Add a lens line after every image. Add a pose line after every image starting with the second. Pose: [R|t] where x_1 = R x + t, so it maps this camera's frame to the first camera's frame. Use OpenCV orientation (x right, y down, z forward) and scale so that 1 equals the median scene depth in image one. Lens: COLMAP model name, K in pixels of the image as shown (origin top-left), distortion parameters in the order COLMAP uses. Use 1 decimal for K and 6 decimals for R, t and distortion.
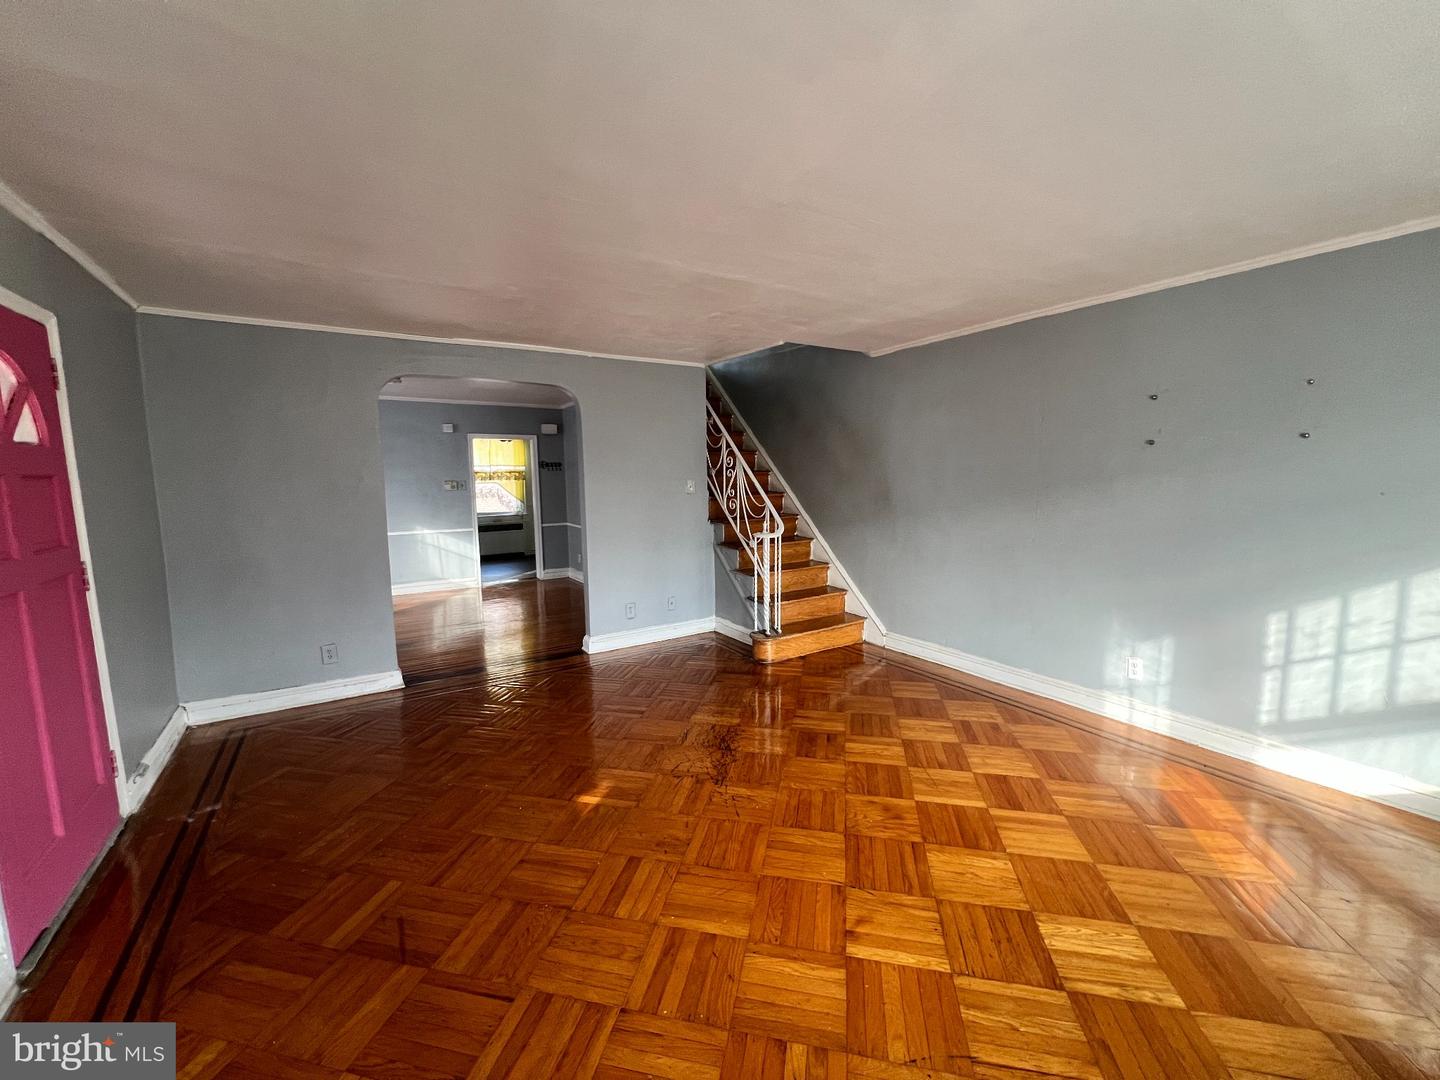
lens RADIAL K [[573.3, 0, 713.2], [0, 573.3, 541.1], [0, 0, 1]] dist [-0.002919, -0.000106]
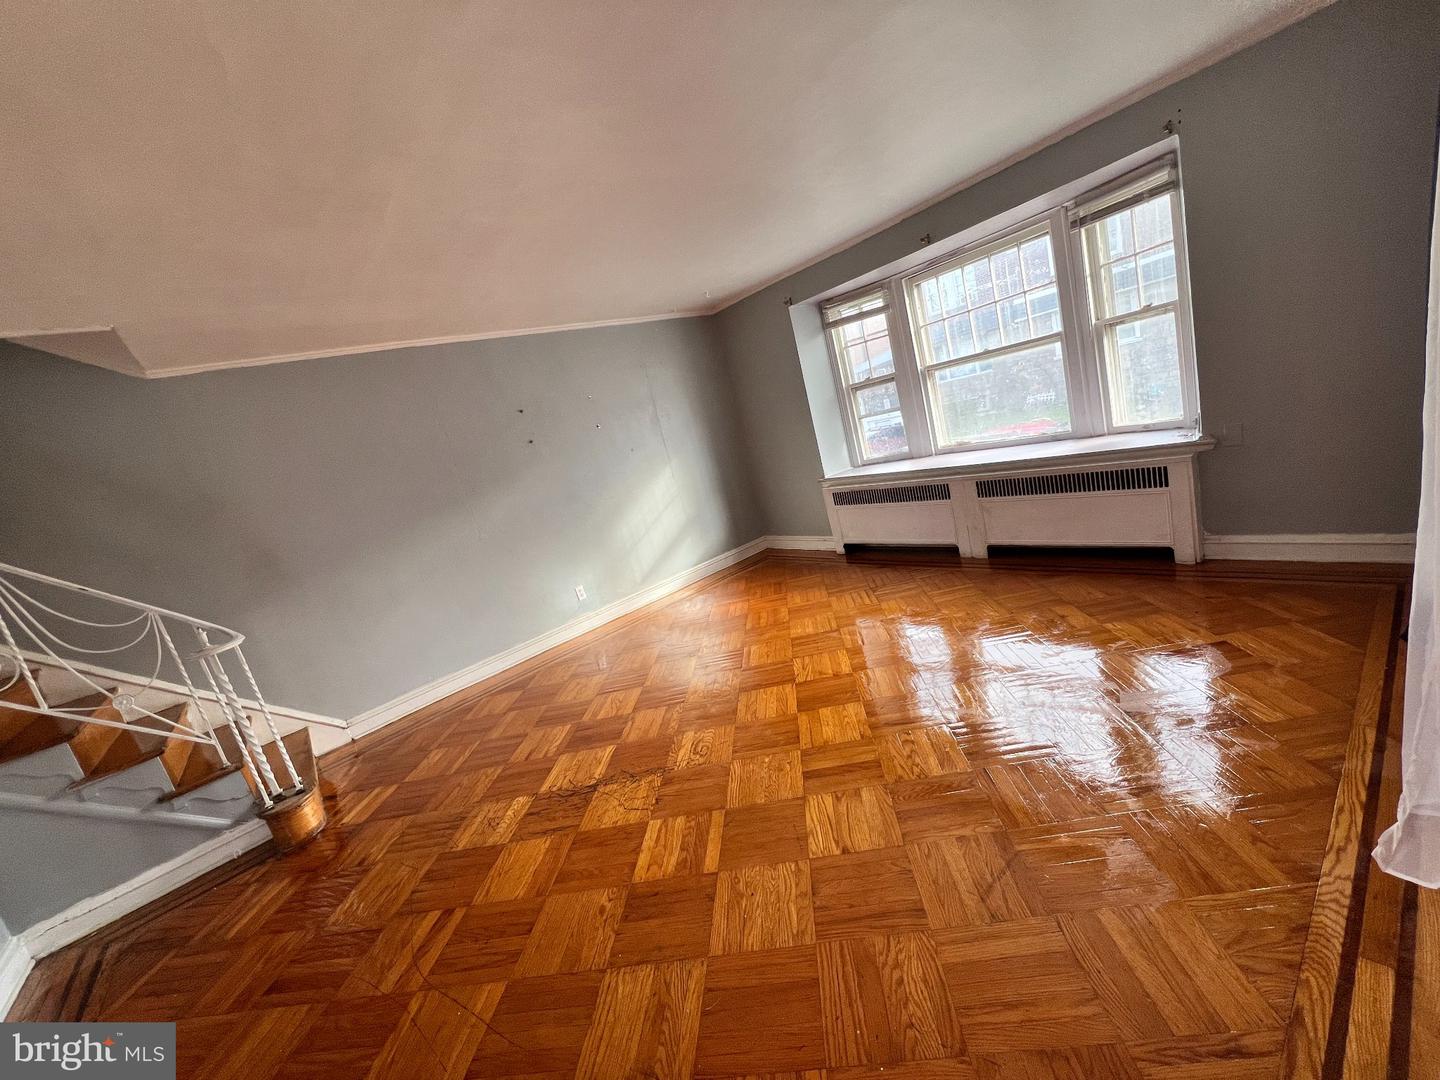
lens RADIAL K [[573.3, 0, 713.2], [0, 573.3, 541.1], [0, 0, 1]] dist [-0.002919, -0.000106]
pose [[-0.110026, -0.161402, 0.980736, -0.495260], [0.363634, 0.911782, 0.190849, -0.034613], [-0.925021, 0.377627, -0.041628, 0.495958]]
